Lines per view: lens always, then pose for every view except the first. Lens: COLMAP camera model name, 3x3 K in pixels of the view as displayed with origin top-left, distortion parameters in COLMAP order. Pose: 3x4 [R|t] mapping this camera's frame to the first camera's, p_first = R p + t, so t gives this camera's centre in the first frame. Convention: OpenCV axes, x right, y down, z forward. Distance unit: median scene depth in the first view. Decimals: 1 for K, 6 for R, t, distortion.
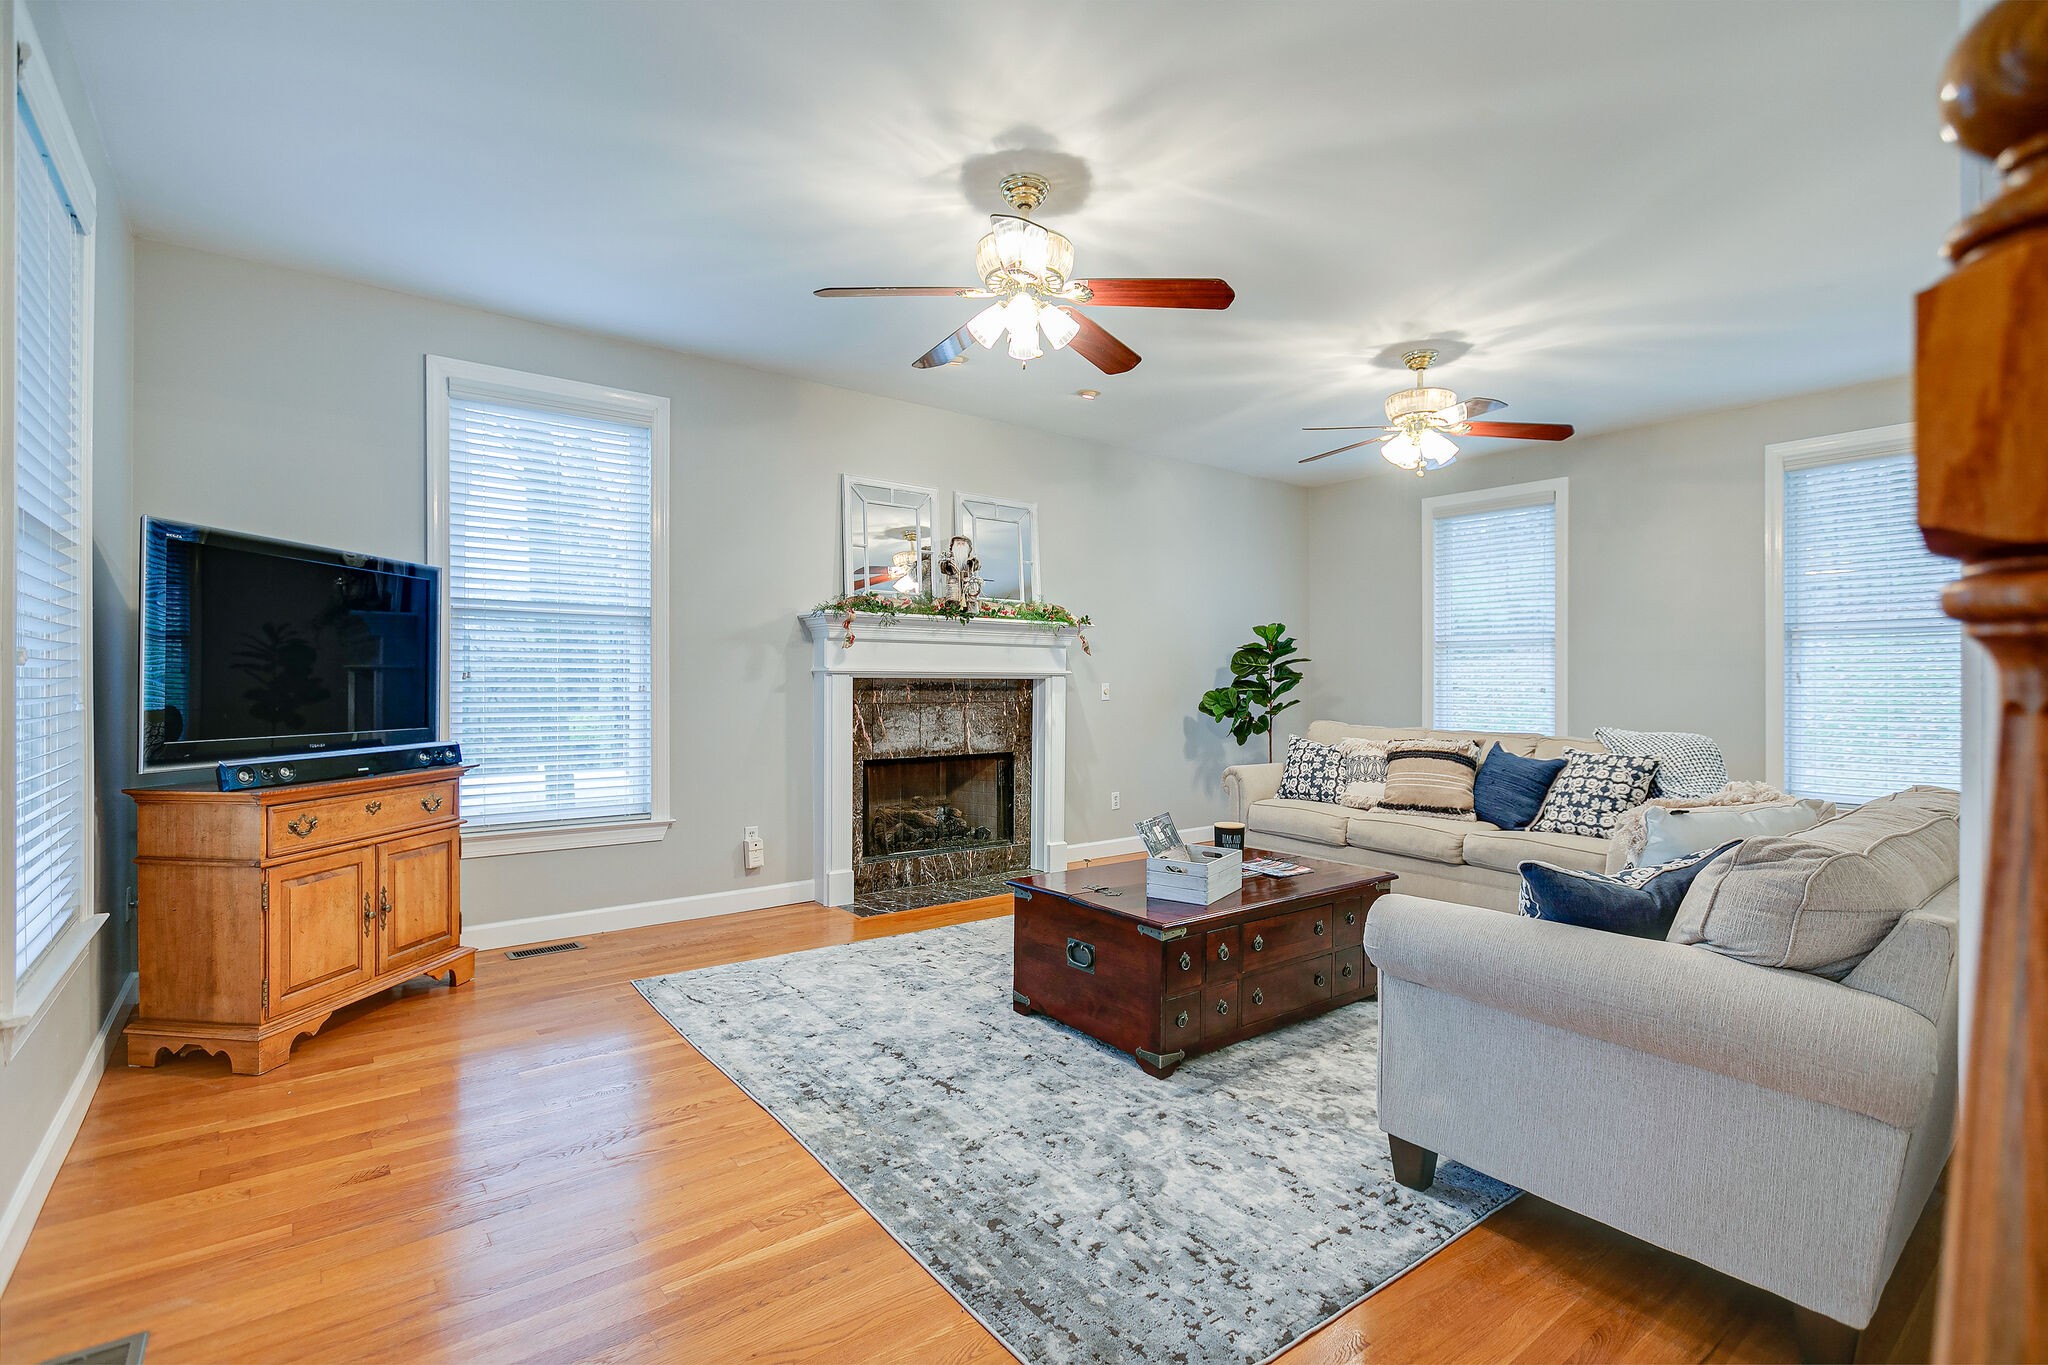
lens RADIAL K [[949.8, 0, 1024.1], [0, 949.8, 683.8], [0, 0, 1]] dist [0.003223, 0.000707]
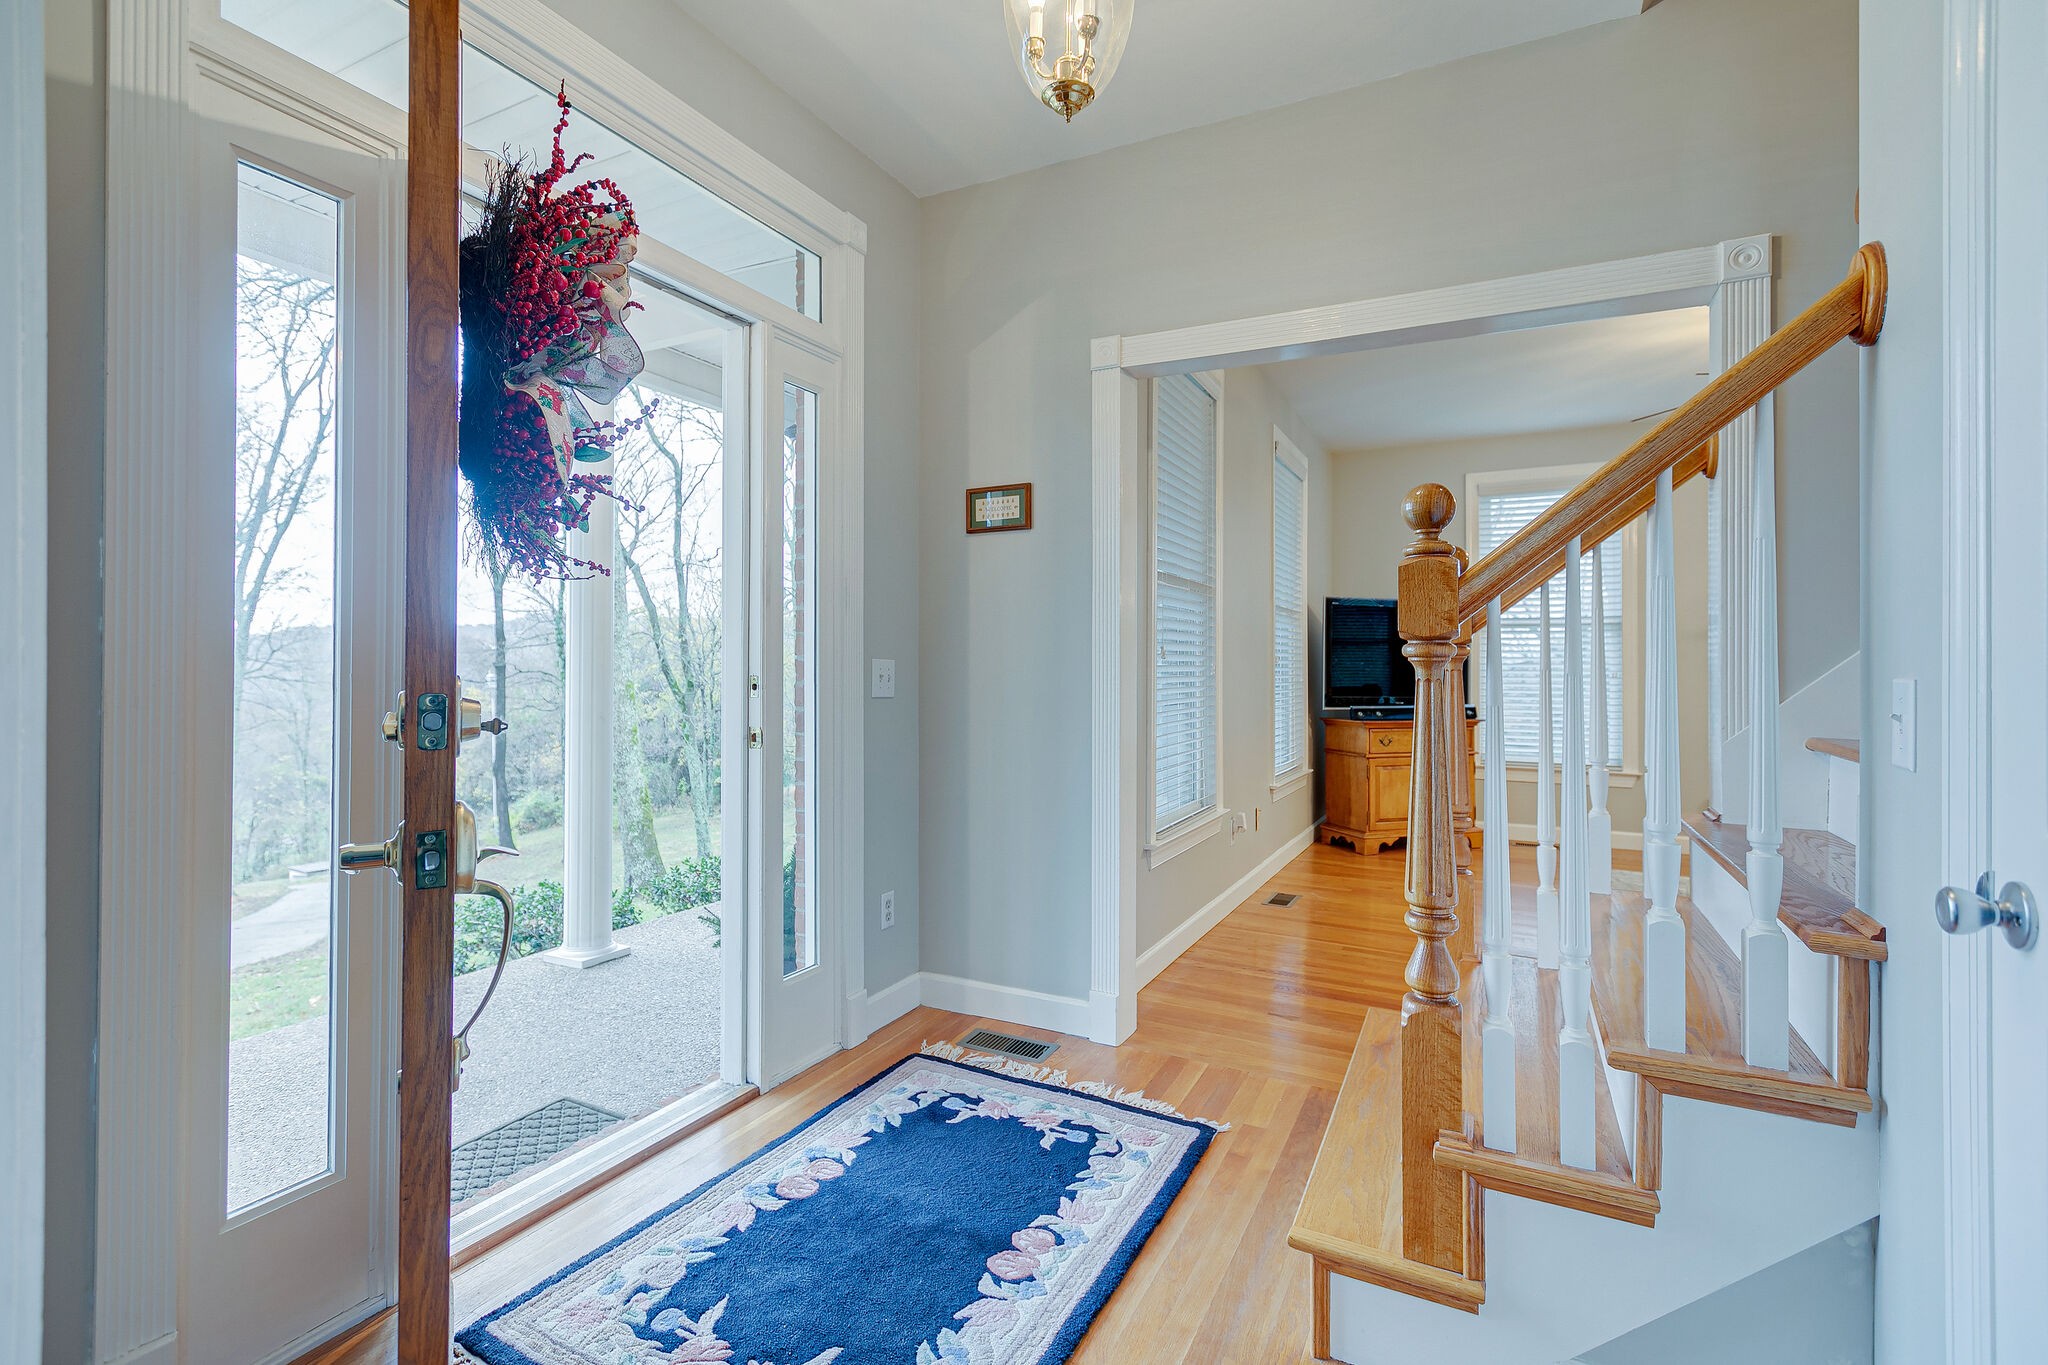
lens RADIAL K [[949.8, 0, 1021.0], [0, 949.8, 674.6], [0, 0, 1]] dist [0.003223, 0.000707]
pose [[0.425357, 0.000735, -0.905026, 0.763212], [-0.004627, 0.999988, -0.001363, 0.016477], [0.905014, 0.004767, 0.425355, -0.576216]]
